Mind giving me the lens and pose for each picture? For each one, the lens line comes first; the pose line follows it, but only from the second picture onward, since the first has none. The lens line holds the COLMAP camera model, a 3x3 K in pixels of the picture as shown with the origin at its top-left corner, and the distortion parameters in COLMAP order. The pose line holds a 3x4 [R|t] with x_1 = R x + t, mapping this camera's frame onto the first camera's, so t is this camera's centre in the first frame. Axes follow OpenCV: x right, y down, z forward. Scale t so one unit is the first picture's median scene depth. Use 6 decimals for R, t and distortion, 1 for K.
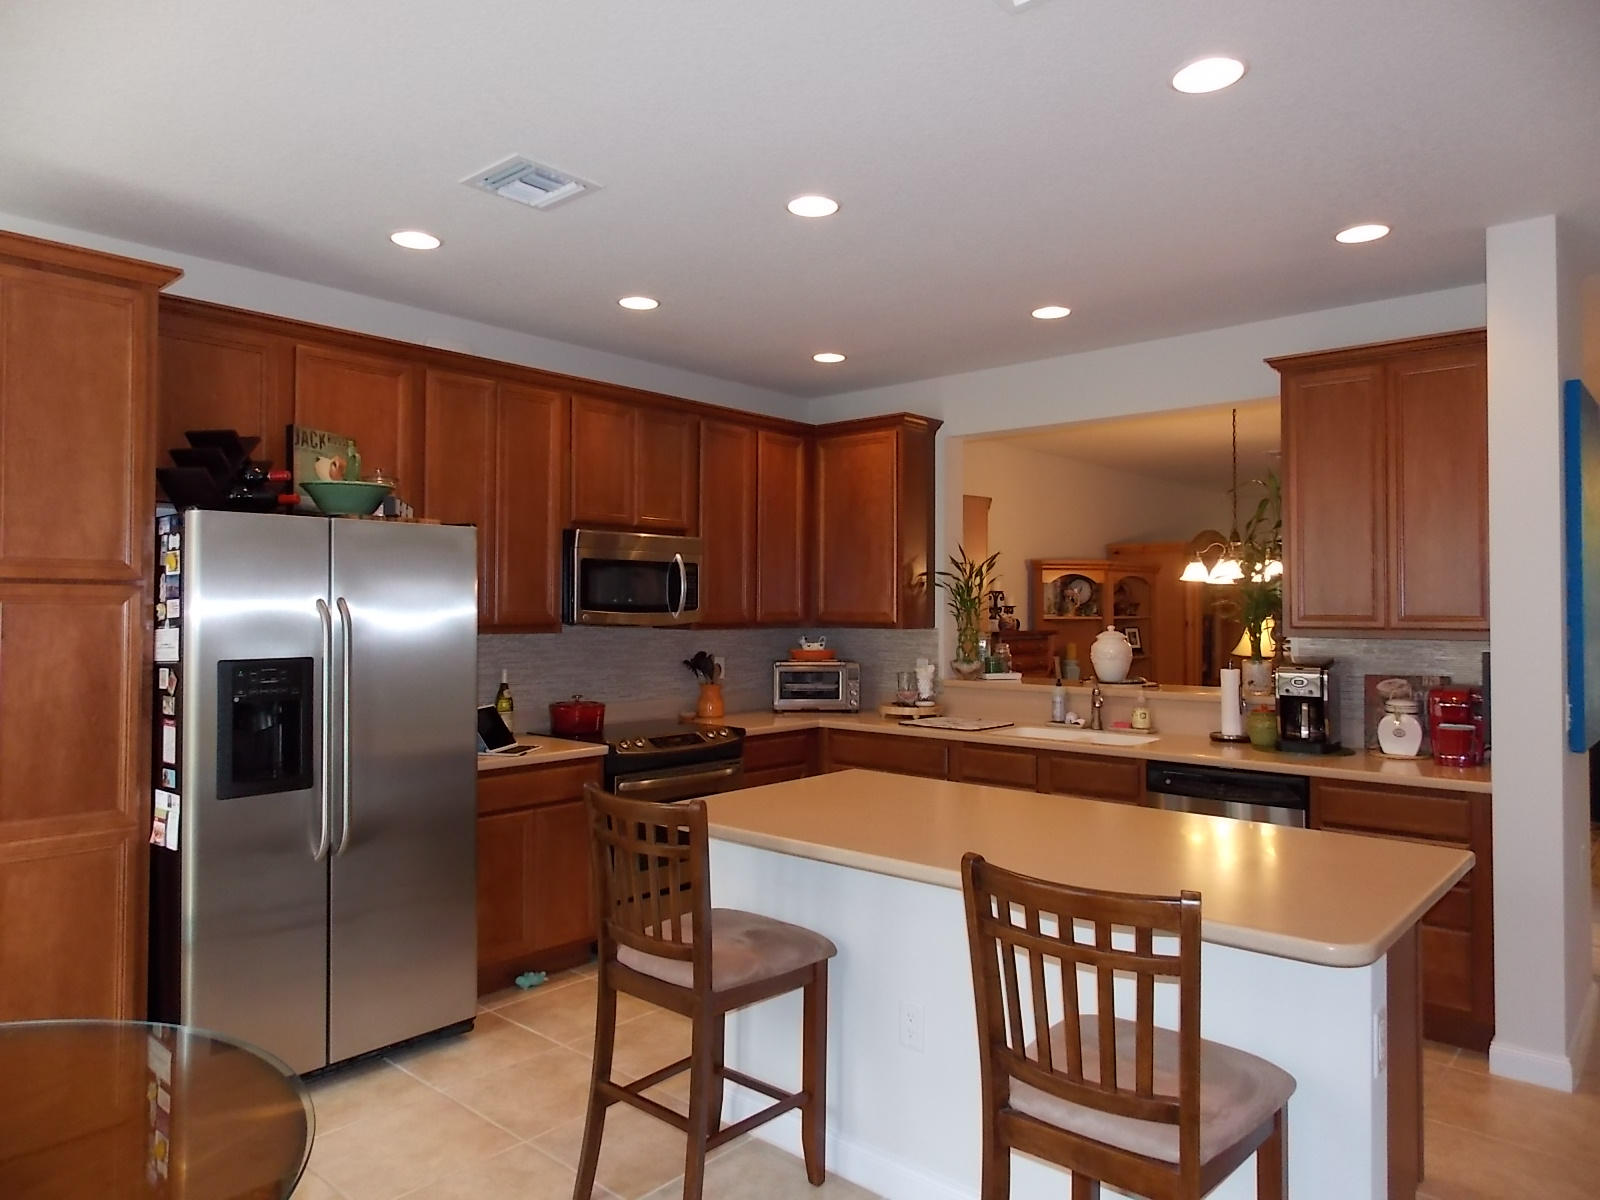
lens RADIAL K [[1057.9, 0, 802.2], [0, 1057.9, 586.9], [0, 0, 1]] dist [0.002302, 0.000415]
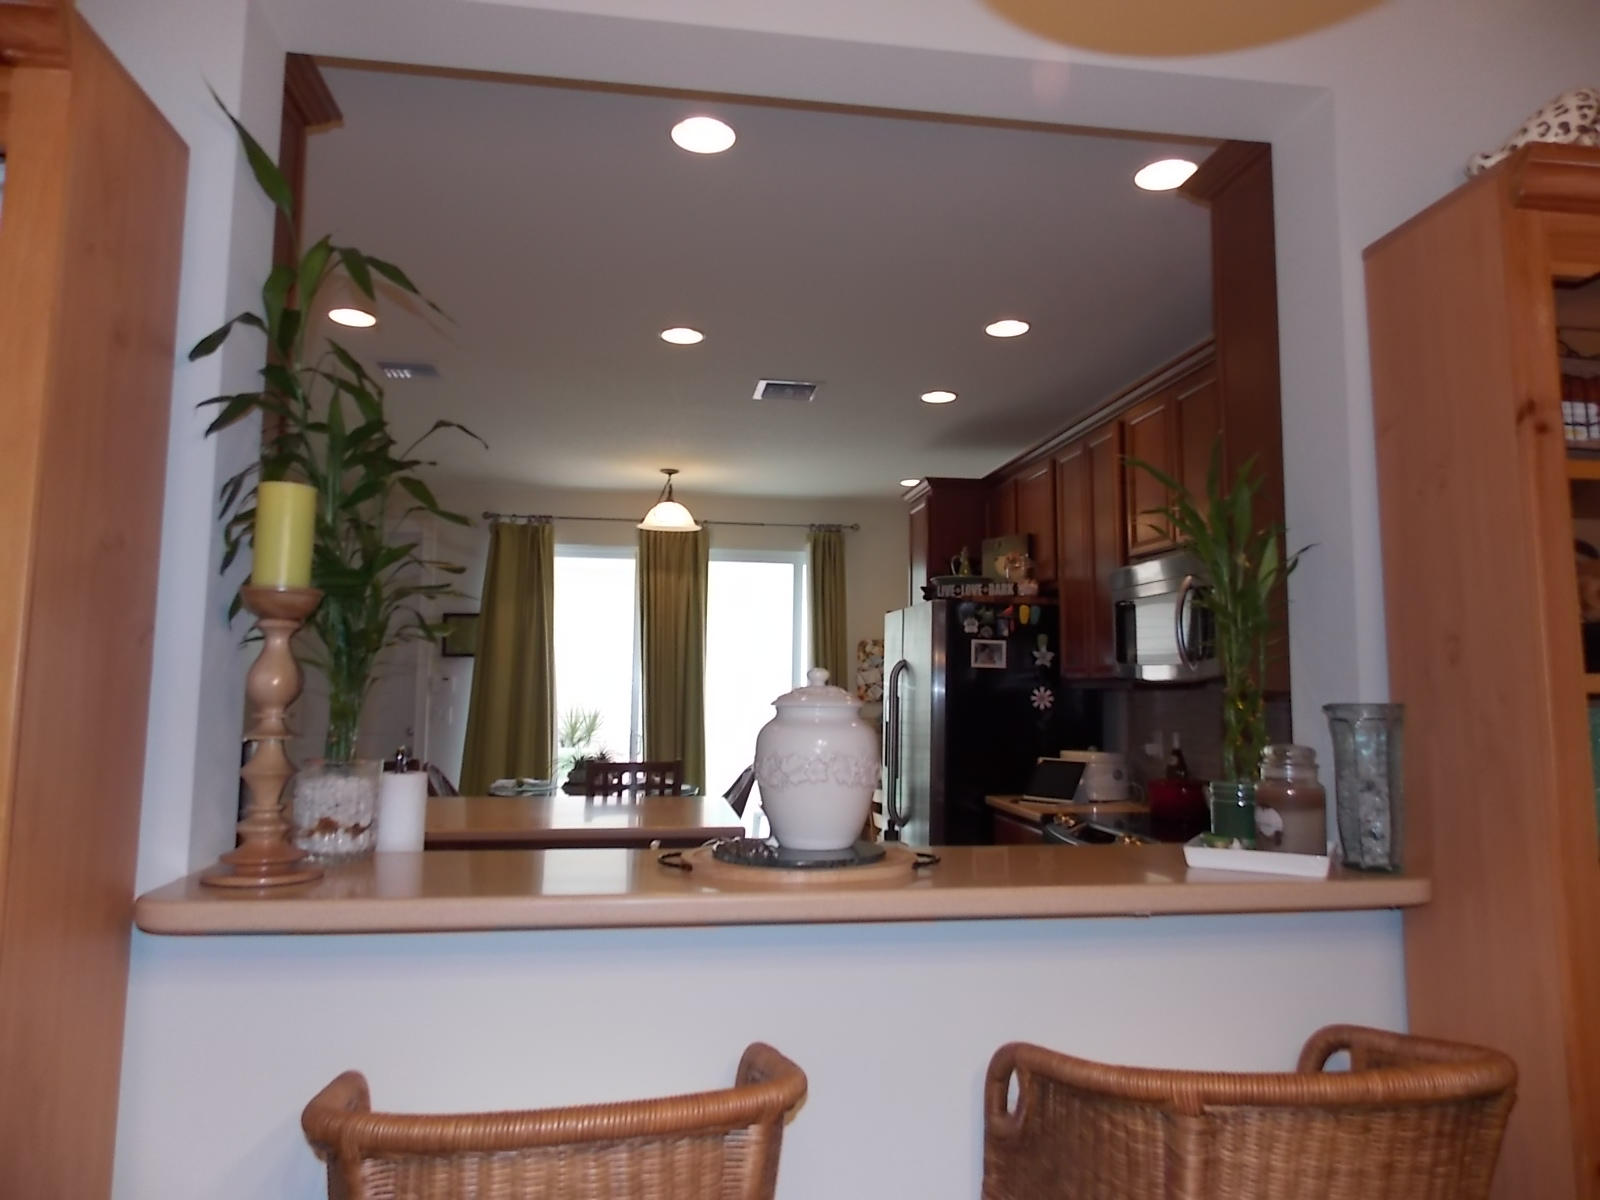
lens RADIAL K [[1057.9, 0, 802.2], [0, 1057.9, 586.9], [0, 0, 1]] dist [0.002302, 0.000415]
pose [[-0.648075, -0.082997, -0.757041, 0.693739], [0.000320, 0.994014, -0.109251, 0.061561], [0.761577, -0.071045, -0.644169, 1.560929]]
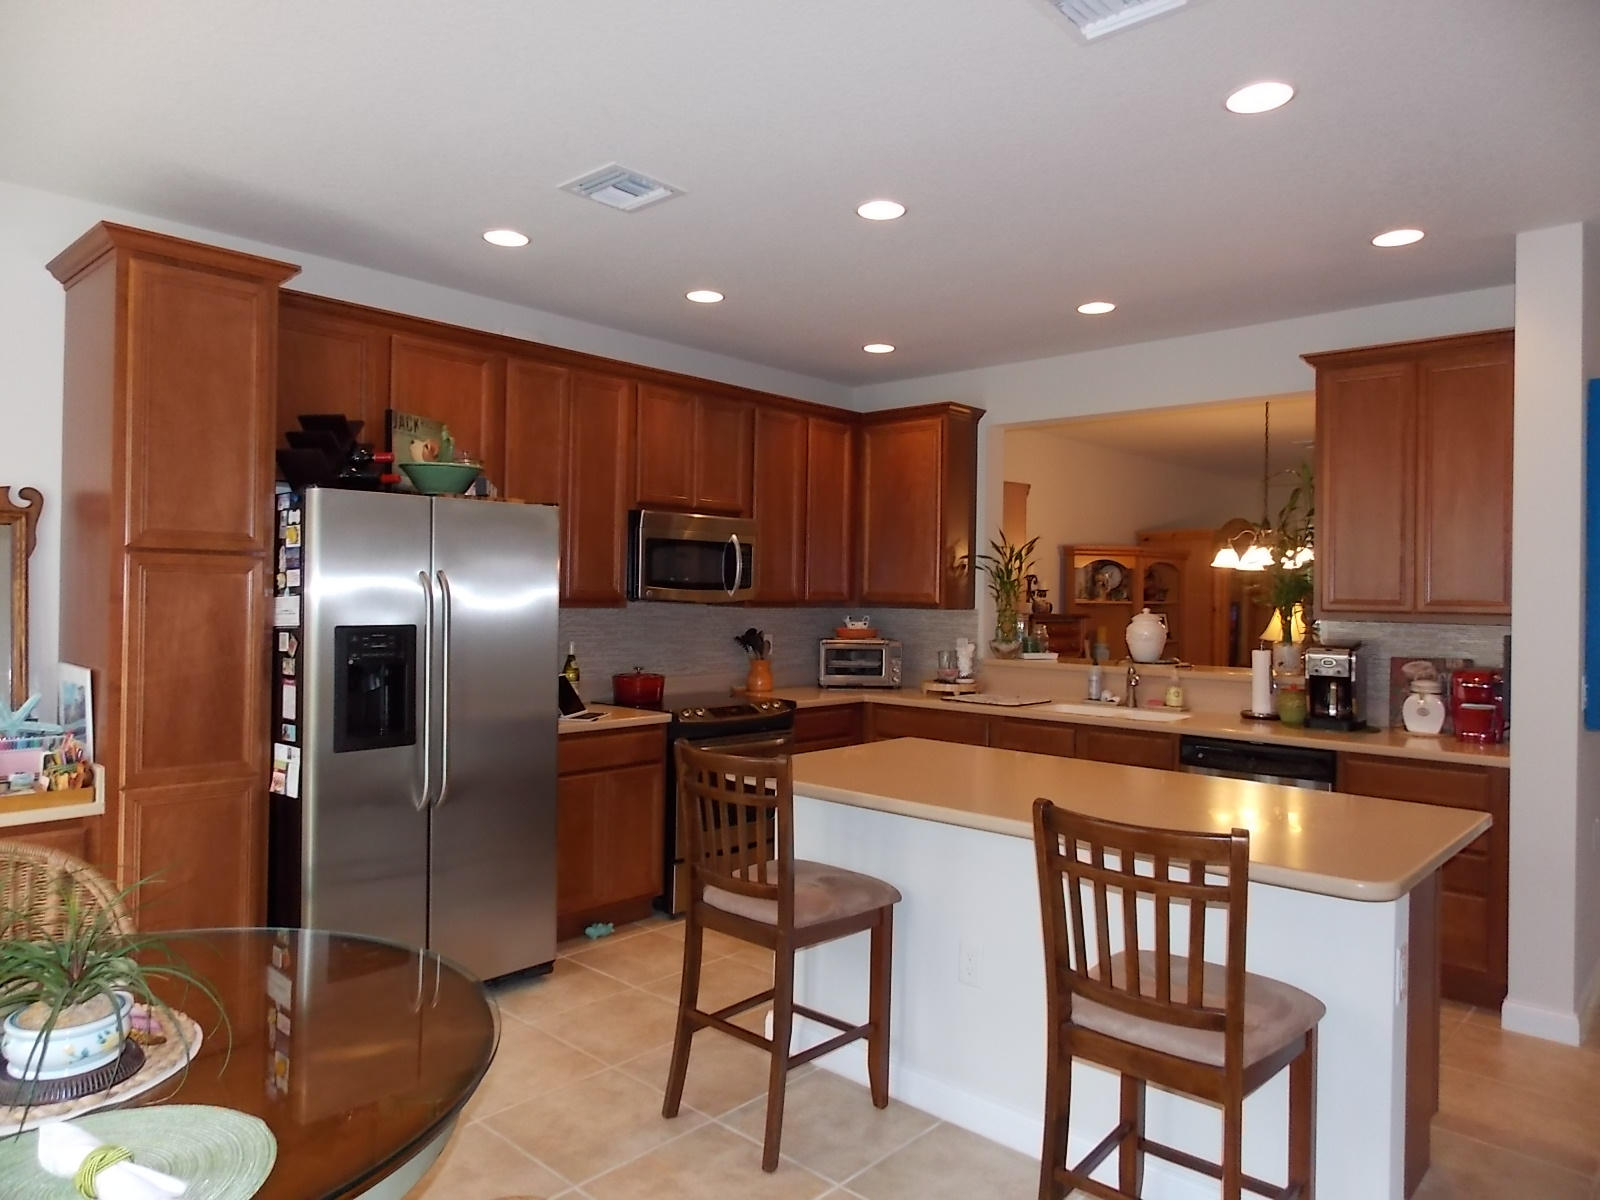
lens RADIAL K [[1057.9, 0, 802.2], [0, 1057.9, 586.9], [0, 0, 1]] dist [0.002302, 0.000415]
pose [[0.999766, 0.012643, -0.017567, -0.037612], [-0.012381, 0.999811, 0.014958, 0.005184], [0.017753, -0.014737, 0.999734, -0.063677]]
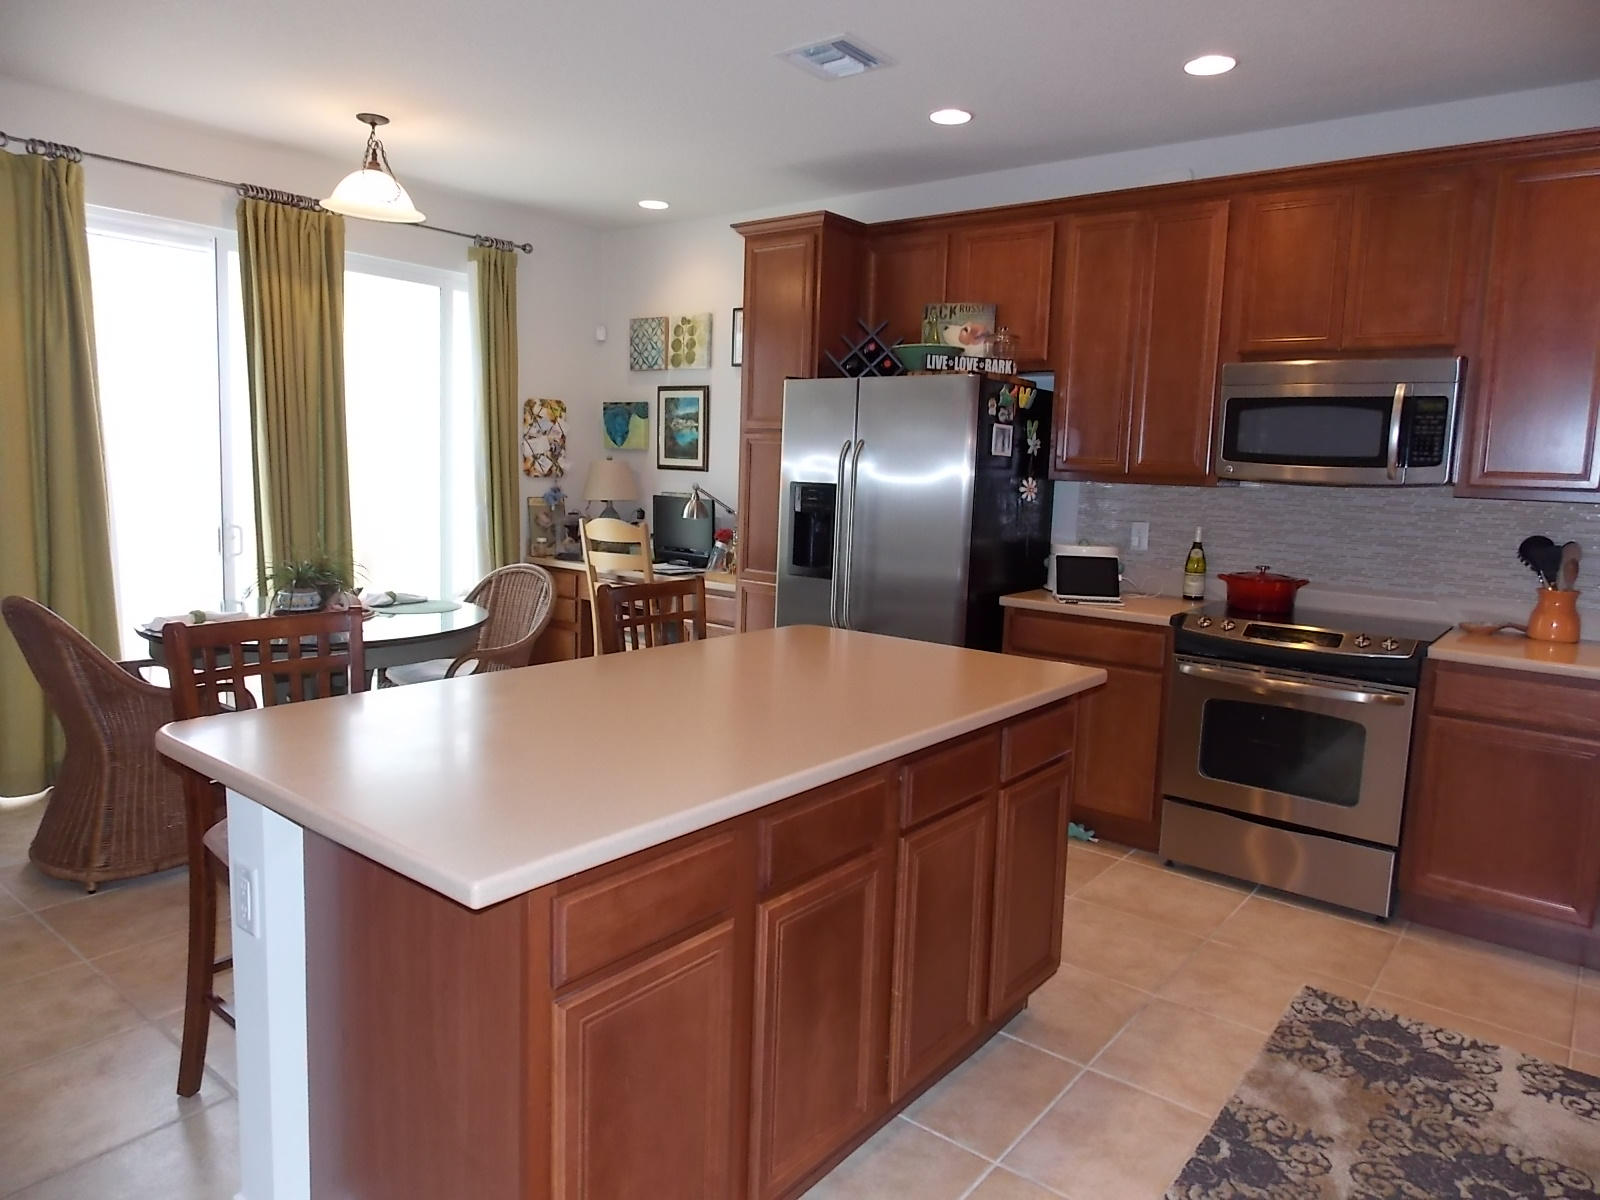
lens RADIAL K [[1057.9, 0, 802.2], [0, 1057.9, 586.9], [0, 0, 1]] dist [0.002302, 0.000415]
pose [[0.051023, 0.120887, -0.991354, 0.704690], [-0.012873, 0.992644, 0.120381, 0.027514], [0.998615, 0.006619, 0.052204, 0.705445]]
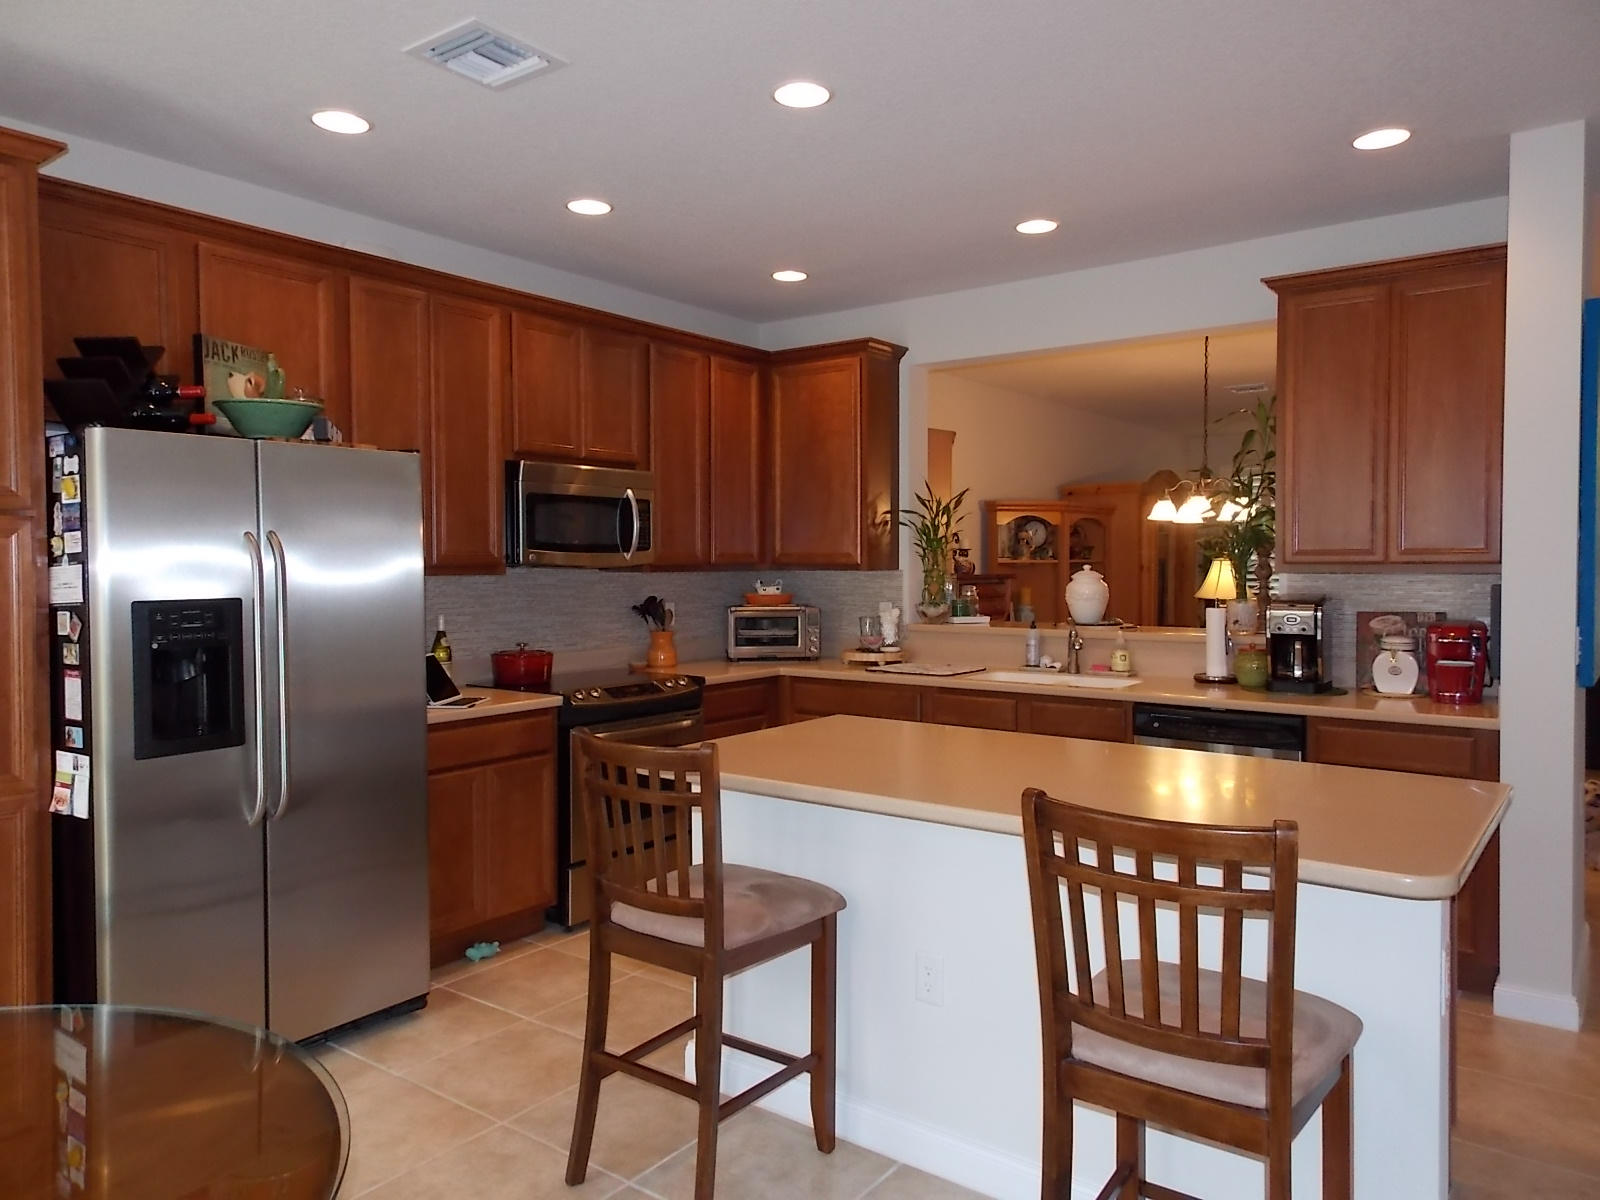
lens RADIAL K [[1117.5, 0, 803.1], [0, 1117.5, 588.4], [0, 0, 1]] dist [0.052992, -0.020760]
pose [[0.996698, -0.007408, 0.080862, -0.057096], [0.003715, 0.998947, 0.045725, 0.013615], [-0.081115, -0.045274, 0.995676, 0.018295]]
